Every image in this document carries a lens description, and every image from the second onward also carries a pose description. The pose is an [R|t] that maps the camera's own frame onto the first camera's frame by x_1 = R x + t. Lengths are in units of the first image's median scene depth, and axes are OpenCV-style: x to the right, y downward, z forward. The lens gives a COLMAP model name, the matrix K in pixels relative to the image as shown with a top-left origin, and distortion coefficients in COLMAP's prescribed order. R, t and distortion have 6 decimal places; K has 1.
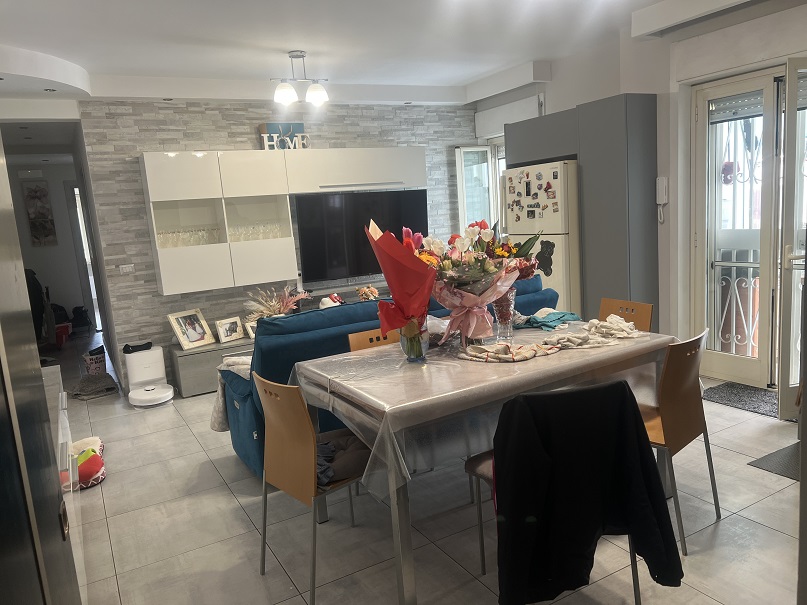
lens RADIAL K [[603.0, 0, 407.2], [0, 603.0, 302.7], [0, 0, 1]] dist [0.056658, -0.062770]
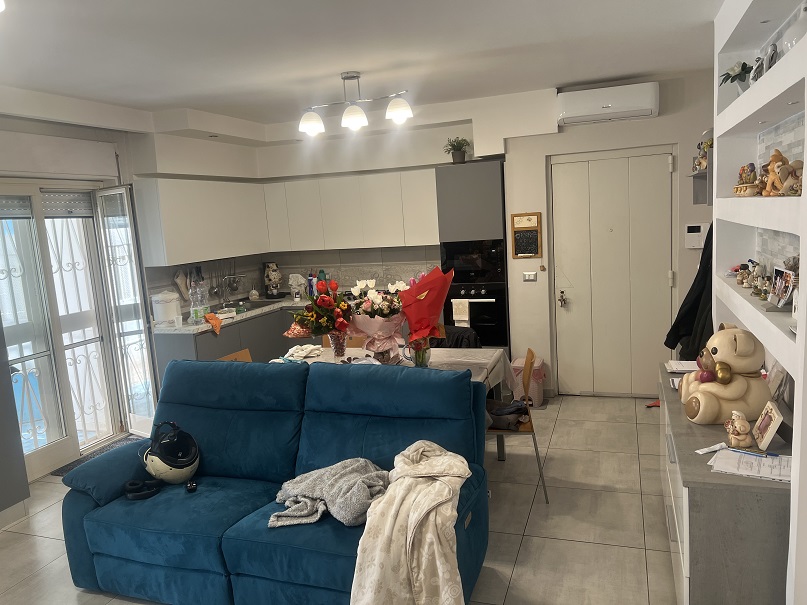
lens RADIAL K [[603.0, 0, 407.5], [0, 603.0, 306.3], [0, 0, 1]] dist [0.056658, -0.062770]
pose [[-0.647140, 0.002620, 0.762367, -0.608985], [0.226544, 0.955484, 0.189020, -0.185287], [-0.727934, 0.295032, -0.618925, 1.087139]]
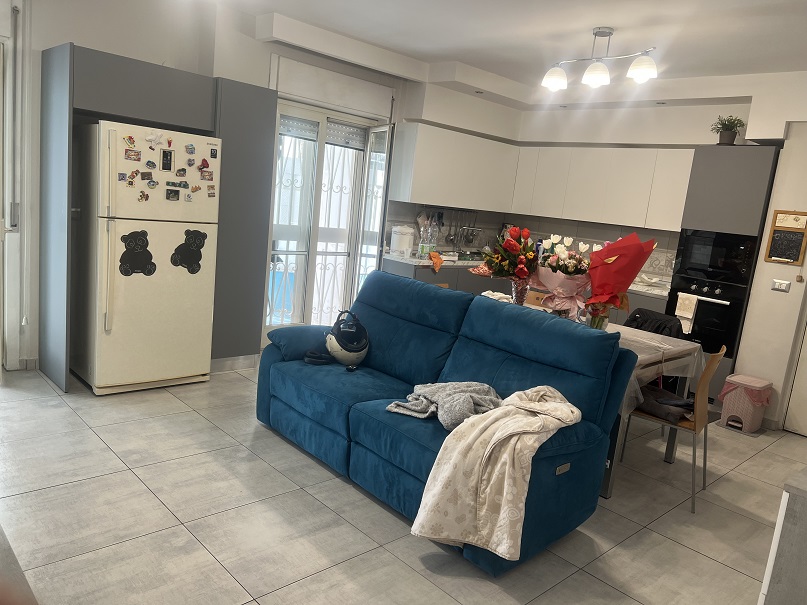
lens RADIAL K [[603.0, 0, 407.4], [0, 603.0, 303.7], [0, 0, 1]] dist [0.056658, -0.062770]
pose [[-0.238680, -0.118138, 0.963885, -0.700443], [0.057451, 0.989116, 0.135457, -0.108440], [-0.969397, 0.087707, -0.229296, 1.007232]]
